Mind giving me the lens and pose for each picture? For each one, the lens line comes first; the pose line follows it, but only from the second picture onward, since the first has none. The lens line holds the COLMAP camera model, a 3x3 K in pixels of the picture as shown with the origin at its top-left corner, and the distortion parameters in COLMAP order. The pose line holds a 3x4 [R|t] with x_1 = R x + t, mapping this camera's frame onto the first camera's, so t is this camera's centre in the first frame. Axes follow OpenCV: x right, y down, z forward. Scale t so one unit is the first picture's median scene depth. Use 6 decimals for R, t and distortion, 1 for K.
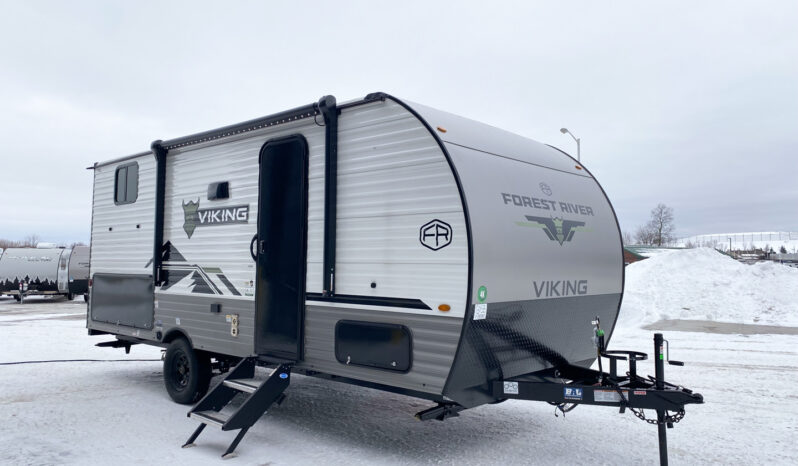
lens RADIAL K [[608.7, 0, 400.5], [0, 608.7, 221.5], [0, 0, 1]] dist [0.067536, -0.113912]
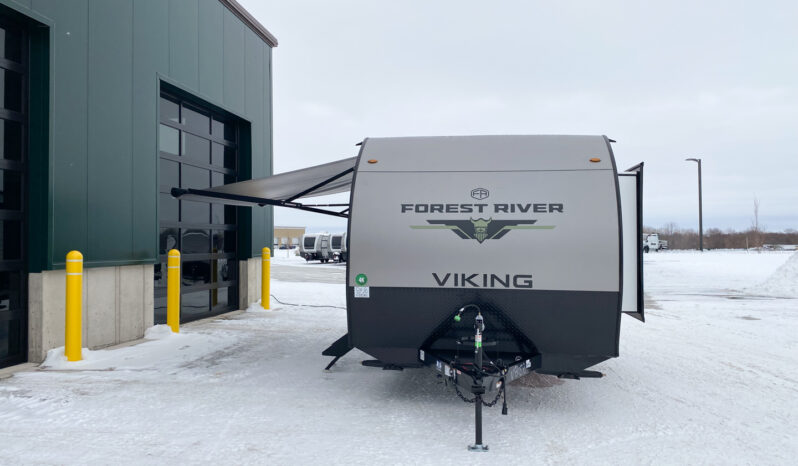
lens RADIAL K [[608.7, 0, 400.5], [0, 608.7, 221.5], [0, 0, 1]] dist [0.067536, -0.113912]
pose [[0.555848, -0.030803, -0.830713, 1.050658], [0.051880, 0.998651, -0.002316, -0.005903], [0.829664, -0.041810, 0.556696, 0.224440]]
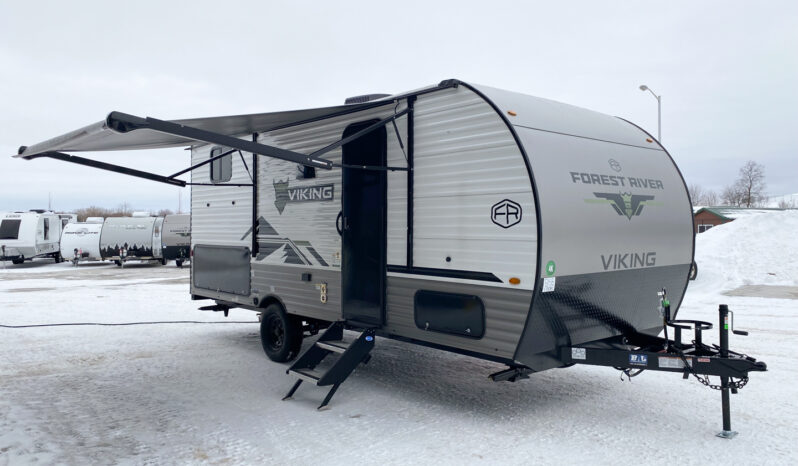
lens RADIAL K [[608.7, 0, 400.5], [0, 608.7, 221.5], [0, 0, 1]] dist [0.067536, -0.113912]
pose [[0.993206, -0.008802, -0.116036, -0.002943], [0.015701, 0.998154, 0.058670, -0.023416], [0.115305, -0.060093, 0.991511, -0.074836]]
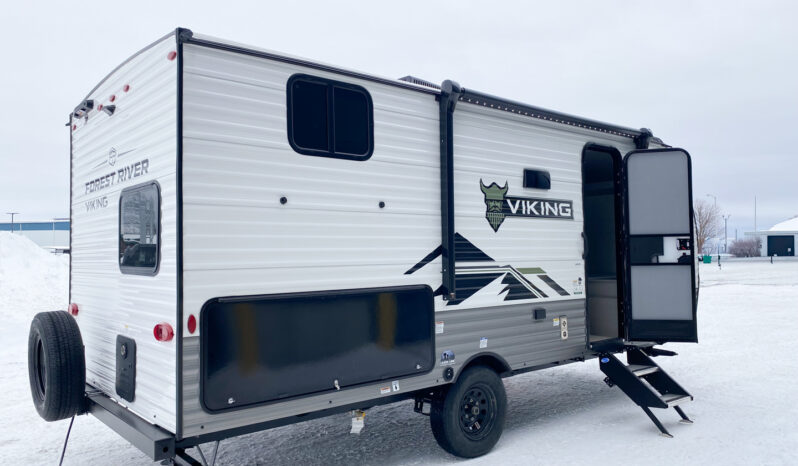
lens RADIAL K [[608.7, 0, 400.5], [0, 608.7, 221.5], [0, 0, 1]] dist [0.067536, -0.113912]
pose [[0.142679, 0.049286, 0.988541, -1.273106], [-0.048008, 0.997928, -0.042825, 0.060847], [-0.988604, -0.041348, 0.144750, 1.148495]]
